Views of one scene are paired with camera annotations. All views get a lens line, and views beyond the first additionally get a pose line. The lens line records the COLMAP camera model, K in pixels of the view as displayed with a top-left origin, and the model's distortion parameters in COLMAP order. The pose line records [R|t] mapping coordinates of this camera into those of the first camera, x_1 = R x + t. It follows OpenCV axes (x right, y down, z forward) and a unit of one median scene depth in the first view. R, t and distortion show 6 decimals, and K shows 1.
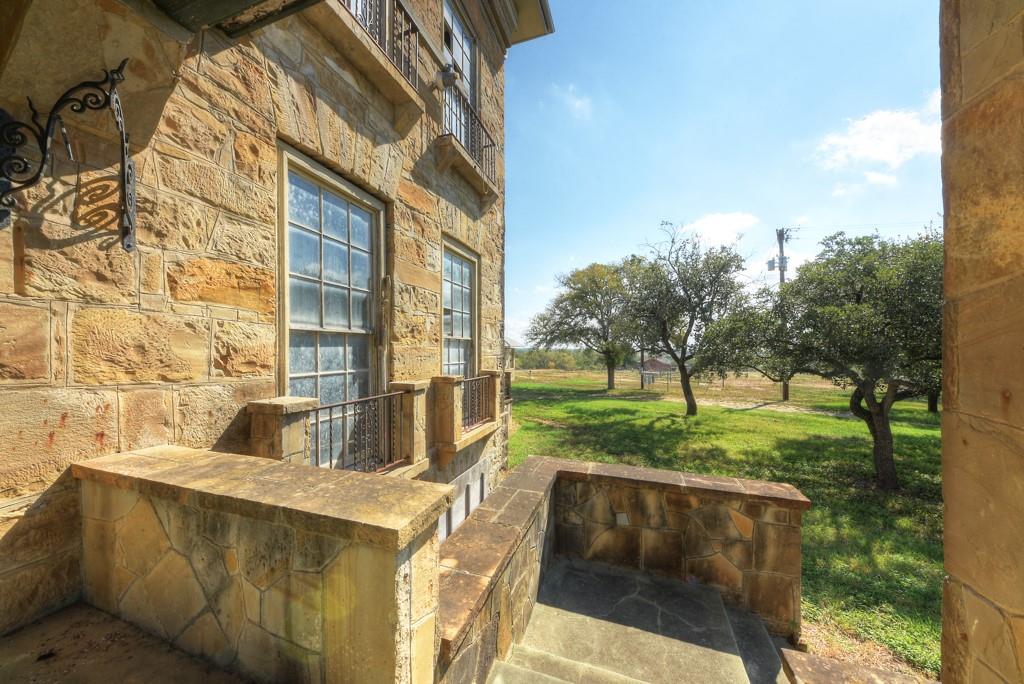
lens RADIAL K [[357.5, 0, 511.7], [0, 357.5, 352.1], [0, 0, 1]] dist [-0.009699, -0.000394]
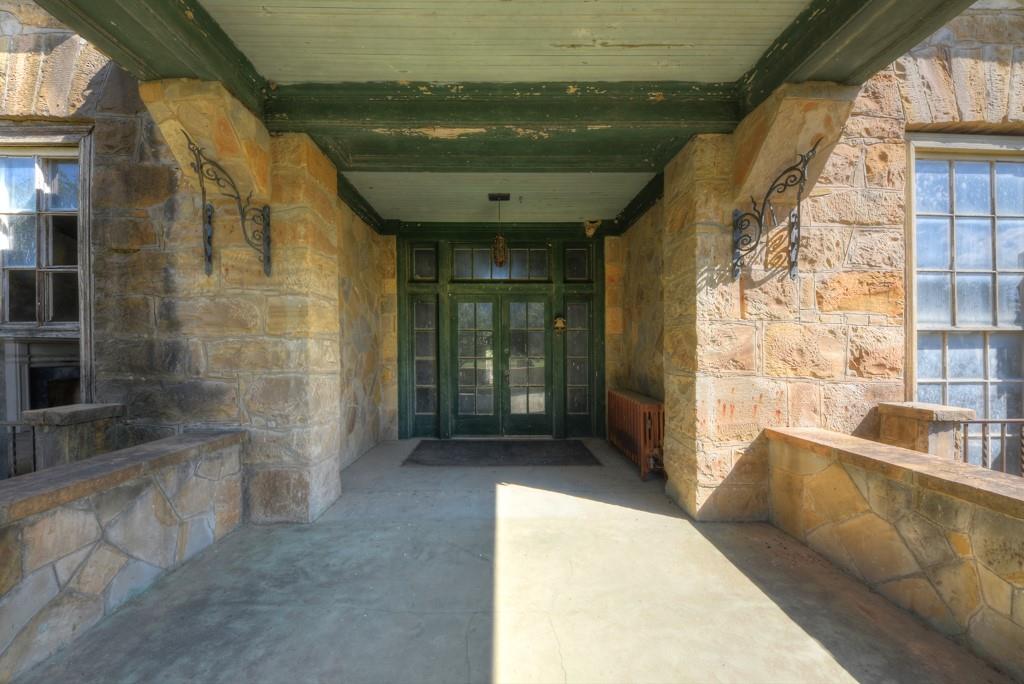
lens RADIAL K [[357.5, 0, 501.9], [0, 357.5, 354.7], [0, 0, 1]] dist [-0.009699, -0.000394]
pose [[0.318794, 0.008231, -0.947788, -0.129057], [-0.007340, 0.999954, 0.006215, 0.001609], [0.947796, 0.004976, 0.318839, -0.418215]]
